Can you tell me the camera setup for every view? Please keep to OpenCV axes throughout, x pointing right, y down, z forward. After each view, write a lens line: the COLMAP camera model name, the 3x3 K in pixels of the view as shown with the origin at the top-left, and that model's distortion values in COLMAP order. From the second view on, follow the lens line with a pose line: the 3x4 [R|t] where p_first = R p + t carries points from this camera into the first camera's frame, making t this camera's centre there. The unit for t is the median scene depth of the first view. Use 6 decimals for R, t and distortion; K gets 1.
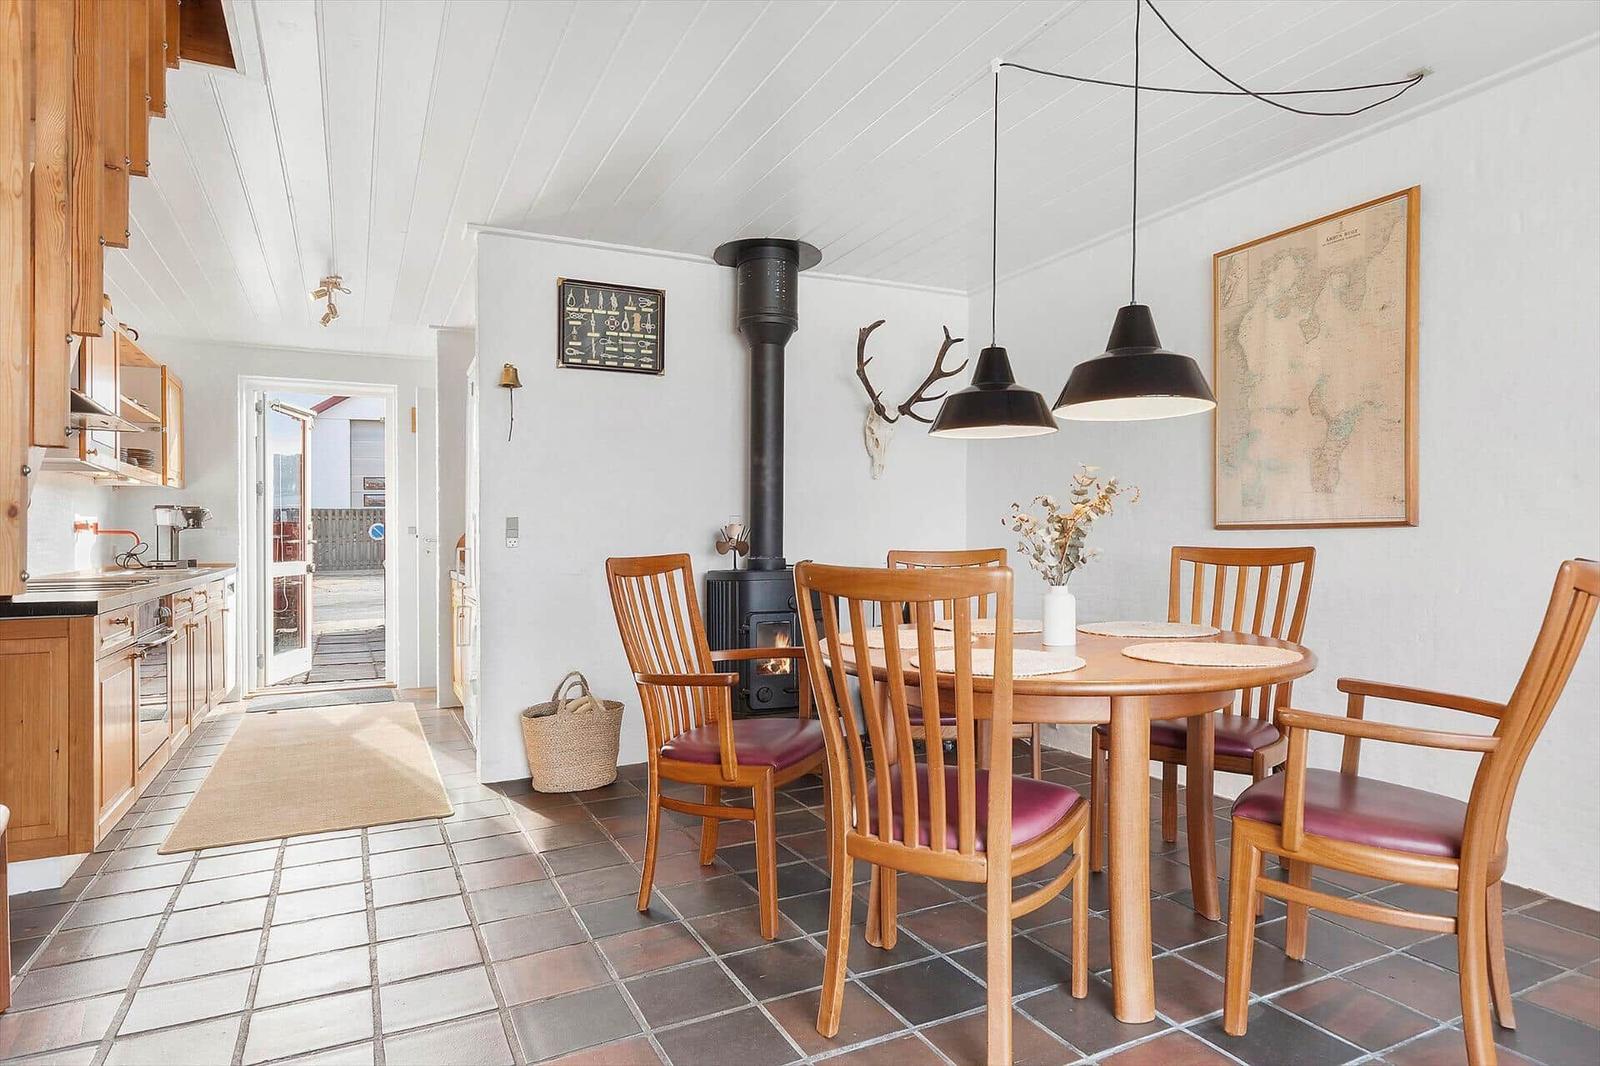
lens RADIAL K [[911.8, 0, 833.3], [0, 911.8, 541.7], [0, 0, 1]] dist [0.023585, -0.003184]
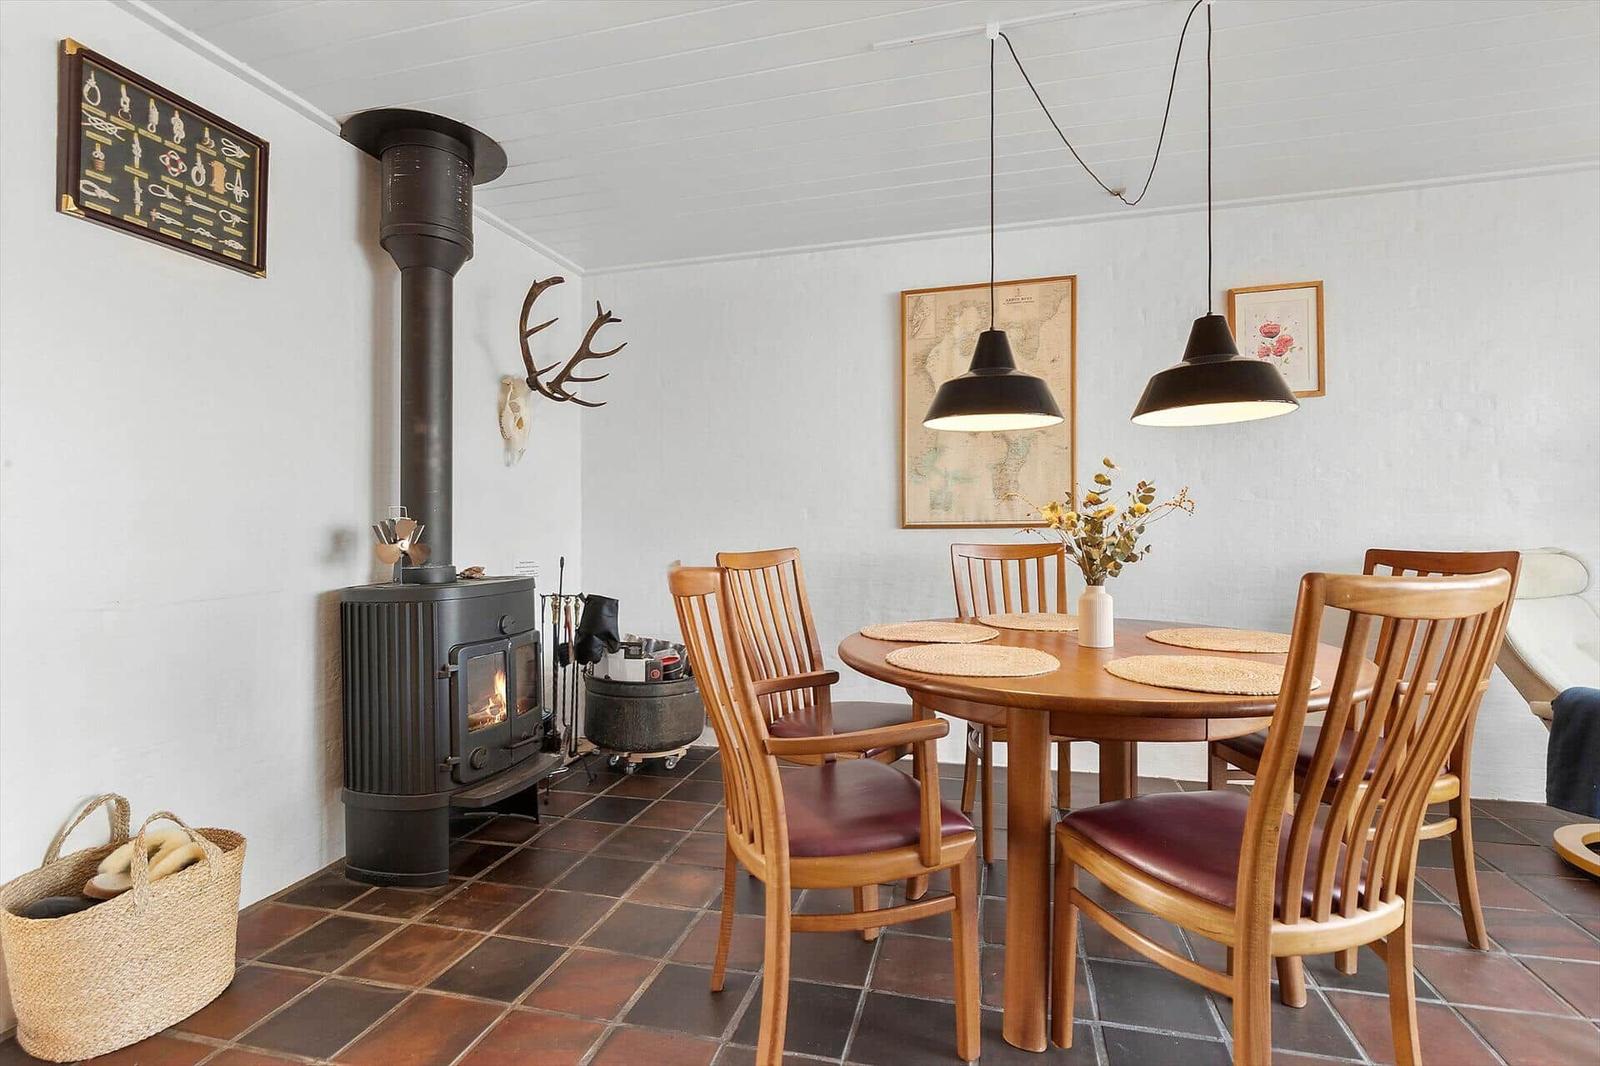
lens RADIAL K [[770.1, 0, 773.6], [0, 770.1, 534.3], [0, 0, 1]] dist [0.012463, -0.000312]
pose [[0.675317, 0.001351, 0.737527, -0.421611], [0.006486, 0.999949, -0.007771, -0.000156], [-0.737499, 0.010032, 0.675273, 0.479372]]
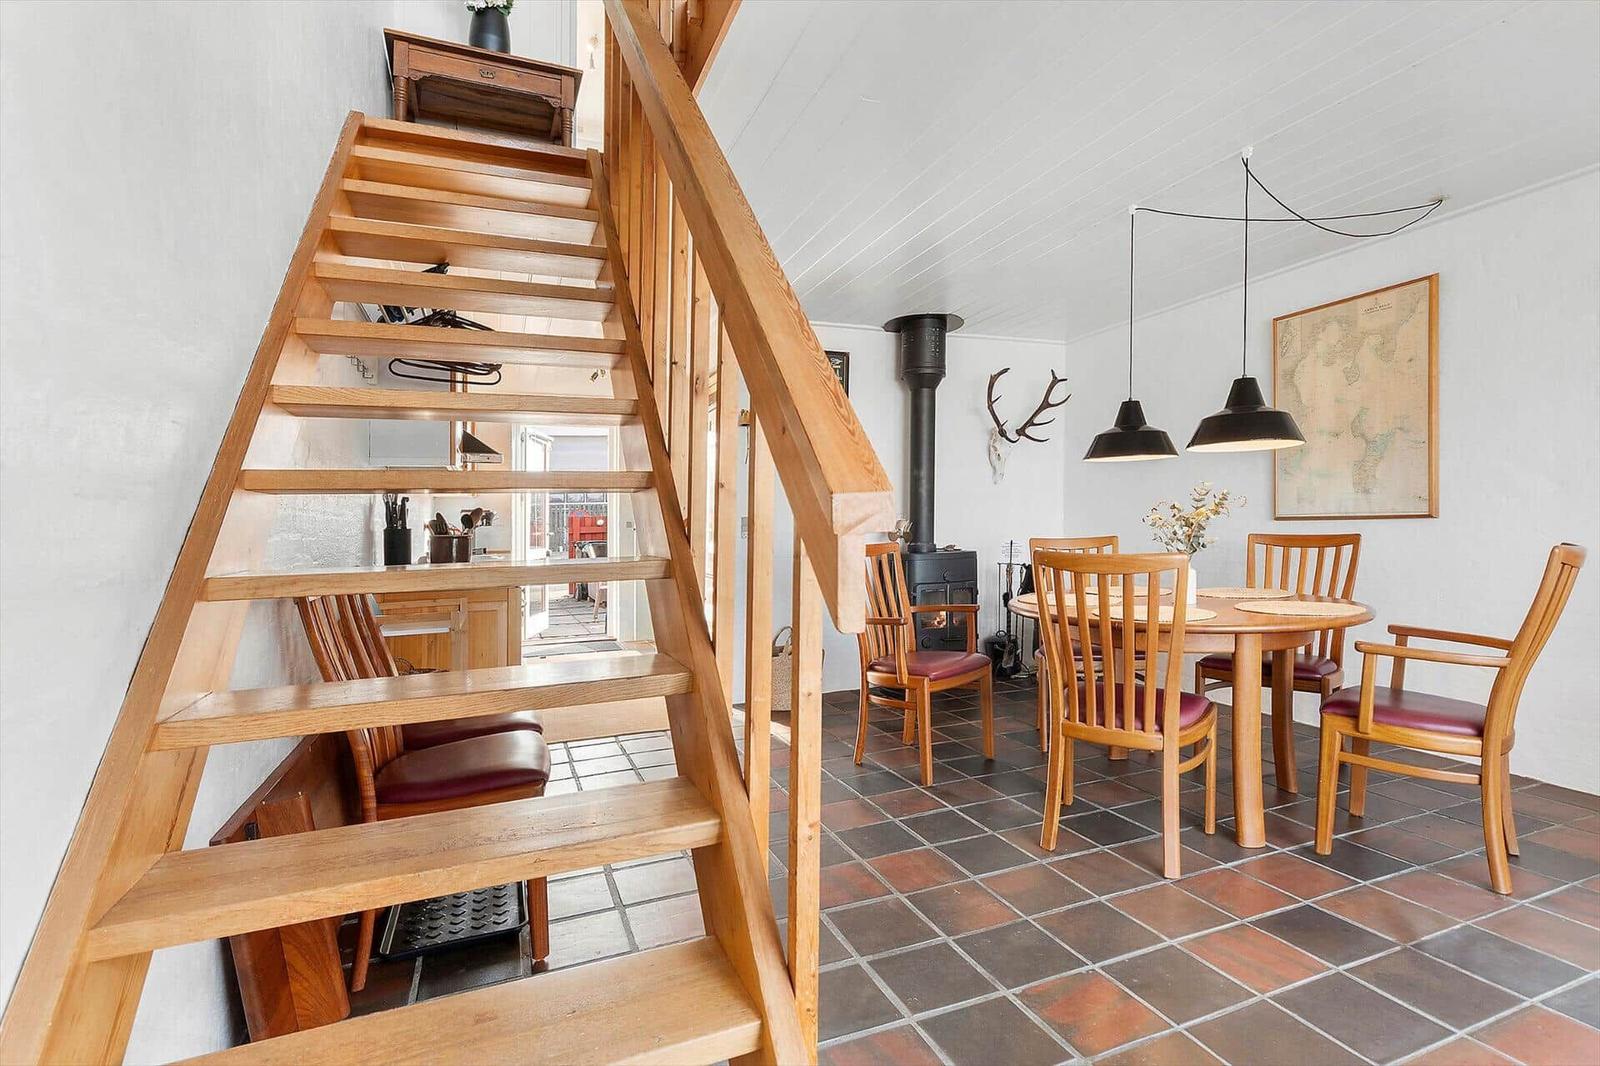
lens RADIAL K [[770.1, 0, 811.3], [0, 770.1, 531.0], [0, 0, 1]] dist [0.012463, -0.000312]
pose [[0.995924, -0.011877, -0.089410, -0.172614], [0.012489, 0.999902, 0.006285, -0.013784], [0.089327, -0.007376, 0.995975, -0.213152]]
